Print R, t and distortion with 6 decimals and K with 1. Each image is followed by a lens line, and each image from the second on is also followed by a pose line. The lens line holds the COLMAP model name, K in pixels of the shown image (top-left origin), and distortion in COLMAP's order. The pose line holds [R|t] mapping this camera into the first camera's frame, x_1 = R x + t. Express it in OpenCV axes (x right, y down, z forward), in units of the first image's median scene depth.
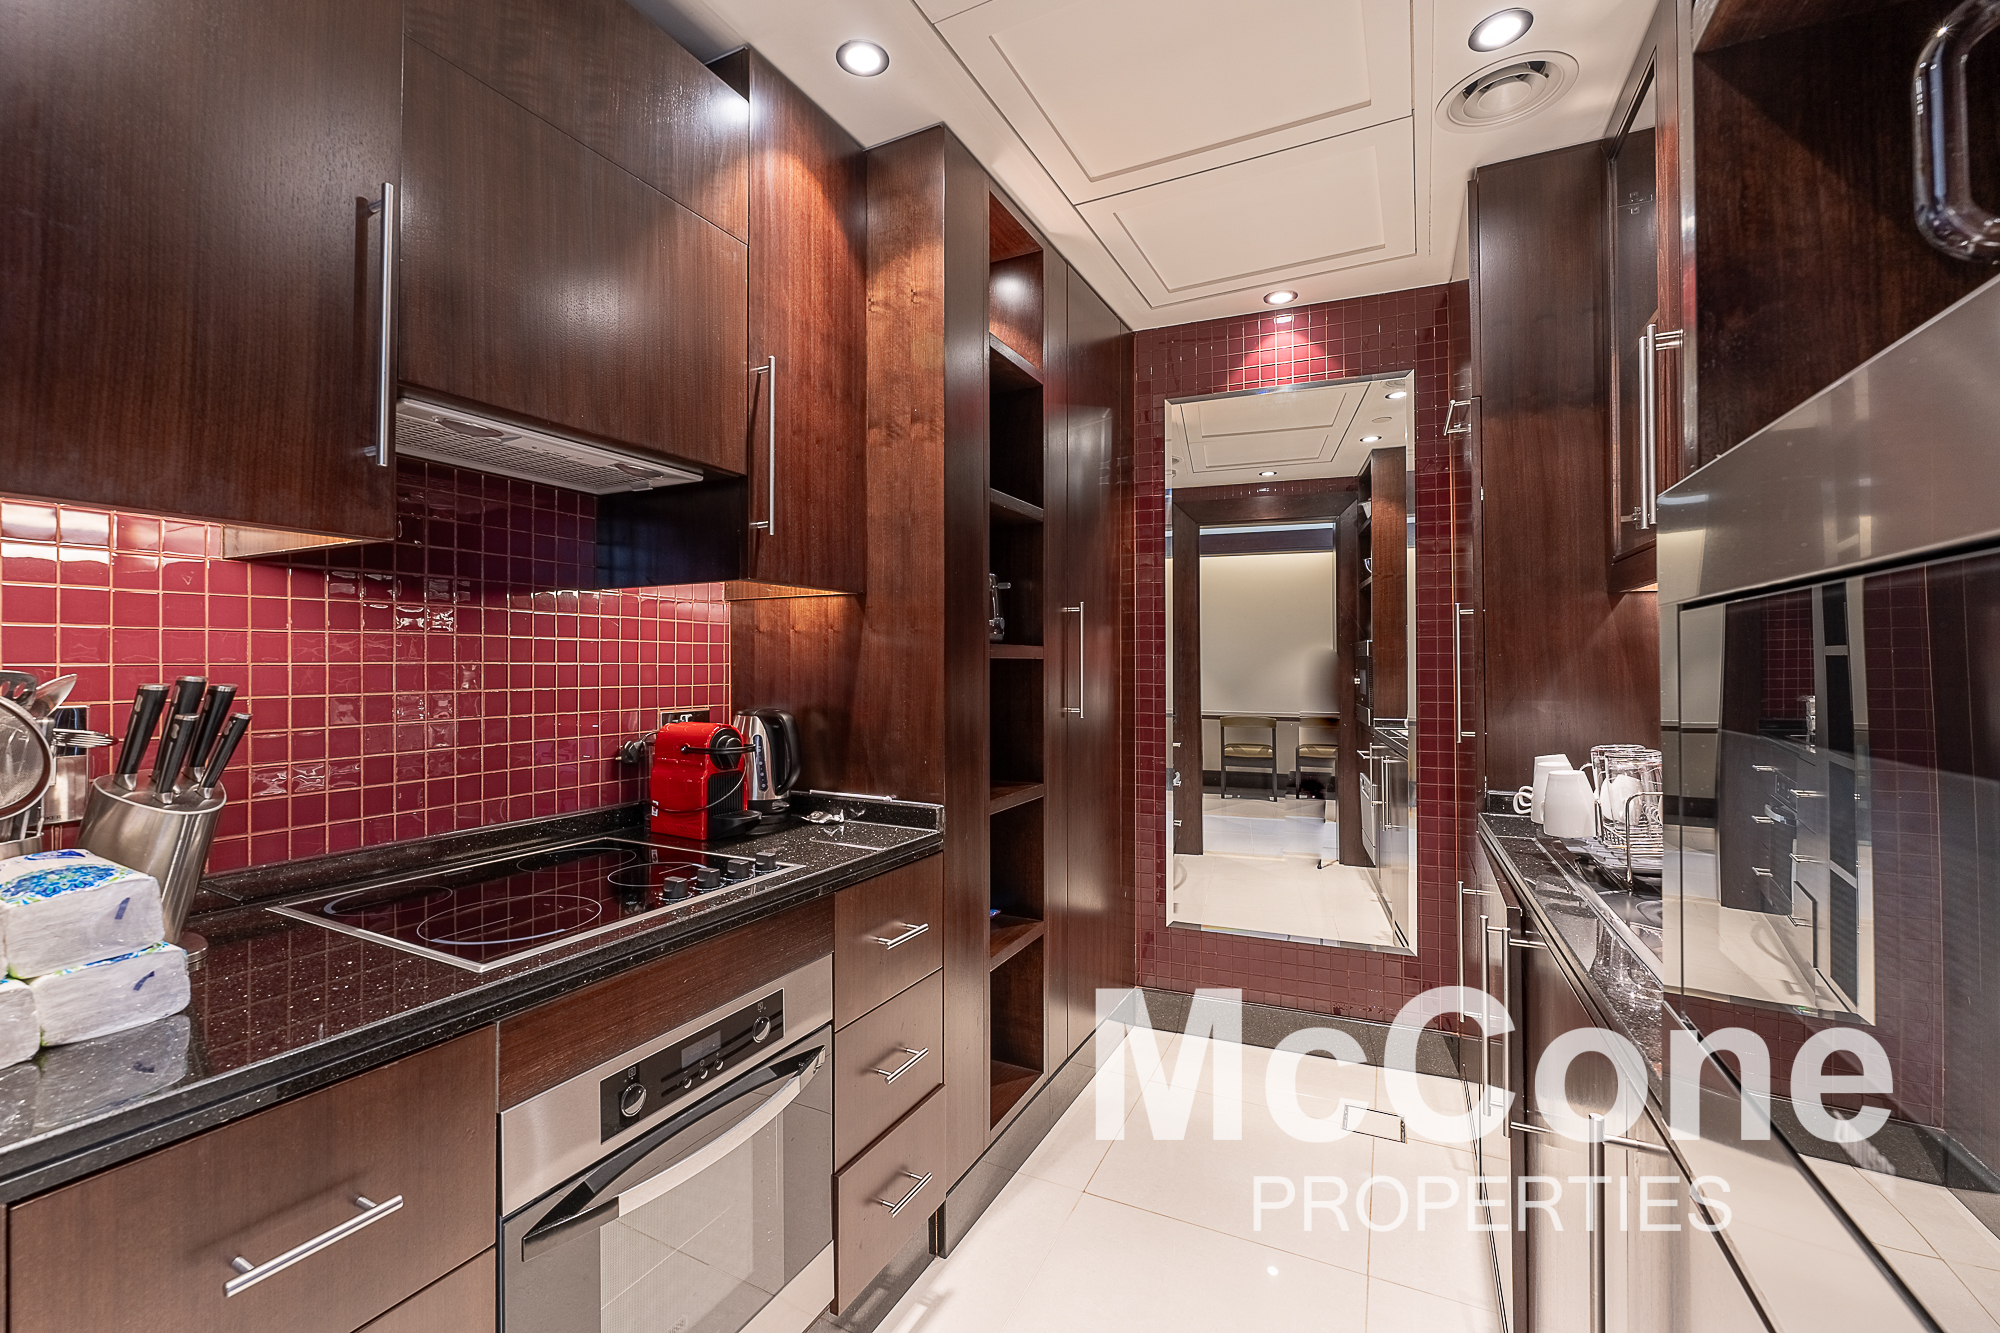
lens RADIAL K [[808.6, 0, 1000.0], [0, 808.6, 666.5], [0, 0, 1]] dist [-0.001304, -0.000320]
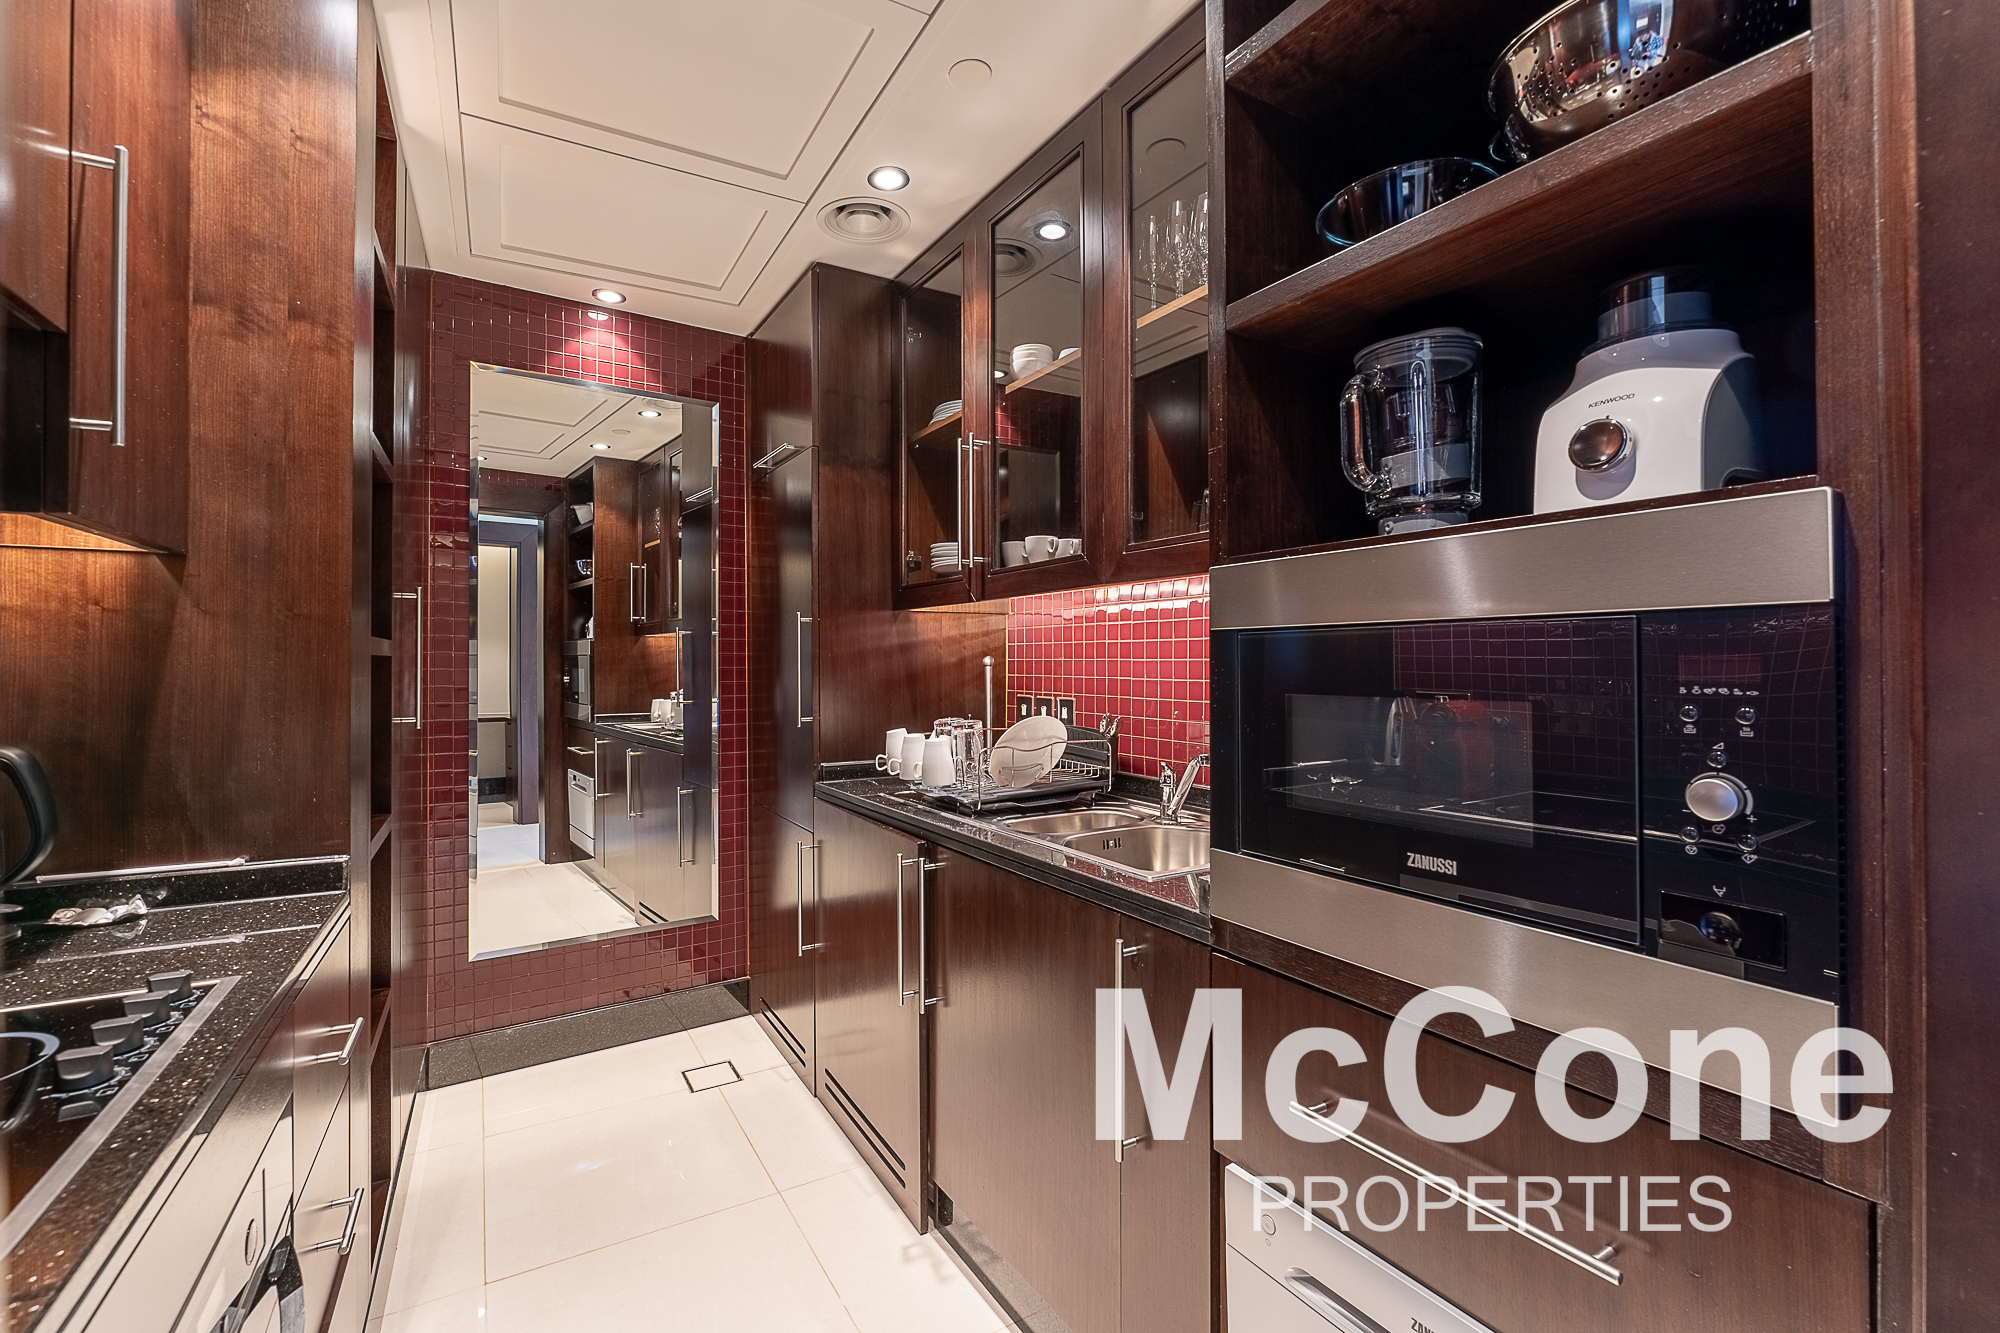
lens RADIAL K [[814.4, 0, 898.7], [0, 814.4, 666.3], [0, 0, 1]] dist [0.000646, -0.000249]
pose [[0.609265, -0.005001, 0.792951, -0.329243], [0.005407, 0.999983, 0.002152, 0.001464], [-0.792948, 0.002976, 0.609282, 0.143317]]
